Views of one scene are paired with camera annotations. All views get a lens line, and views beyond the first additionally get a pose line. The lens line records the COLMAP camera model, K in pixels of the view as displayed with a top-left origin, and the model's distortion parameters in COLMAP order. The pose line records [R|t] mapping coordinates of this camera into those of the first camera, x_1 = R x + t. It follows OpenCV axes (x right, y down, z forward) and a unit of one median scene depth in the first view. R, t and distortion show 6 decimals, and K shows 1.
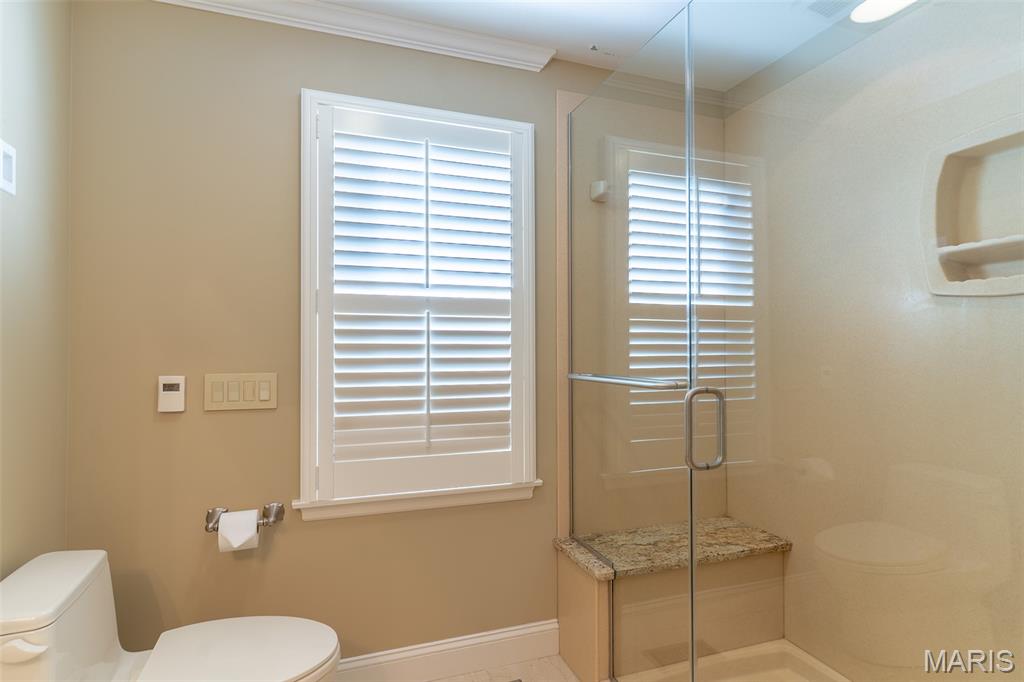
lens RADIAL K [[501.8, 0, 508.8], [0, 501.8, 339.3], [0, 0, 1]] dist [0.002794, 0.000367]
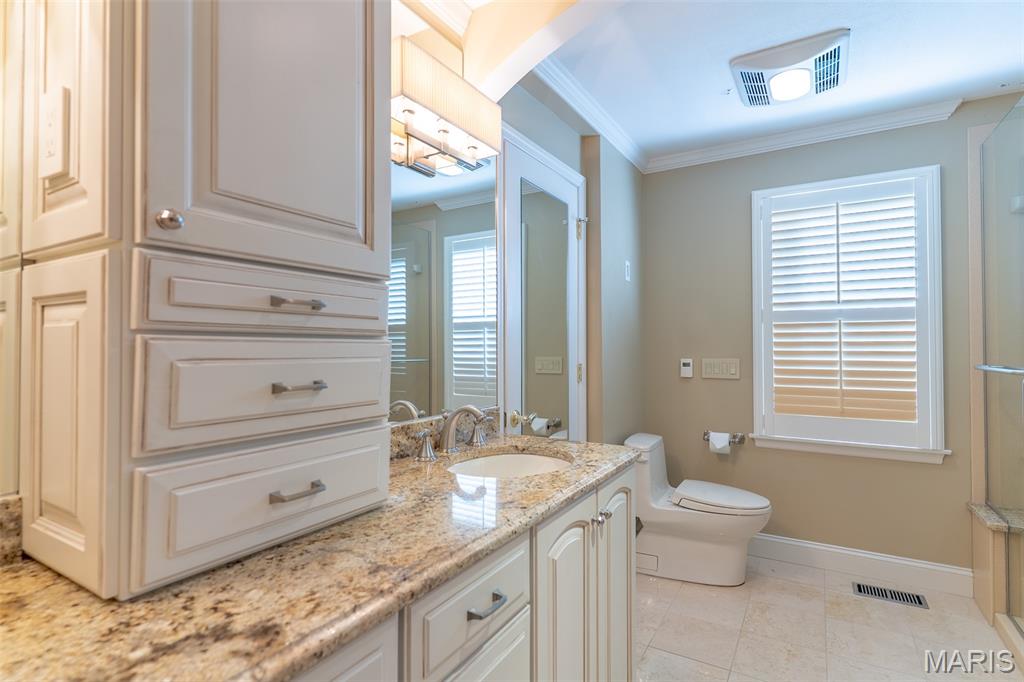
lens RADIAL K [[501.8, 0, 514.5], [0, 501.8, 339.6], [0, 0, 1]] dist [0.002794, 0.000367]
pose [[0.612418, -0.010133, -0.790469, 0.419704], [0.012892, 0.999913, -0.002830, -0.004169], [0.790429, -0.008458, 0.612496, -0.655603]]
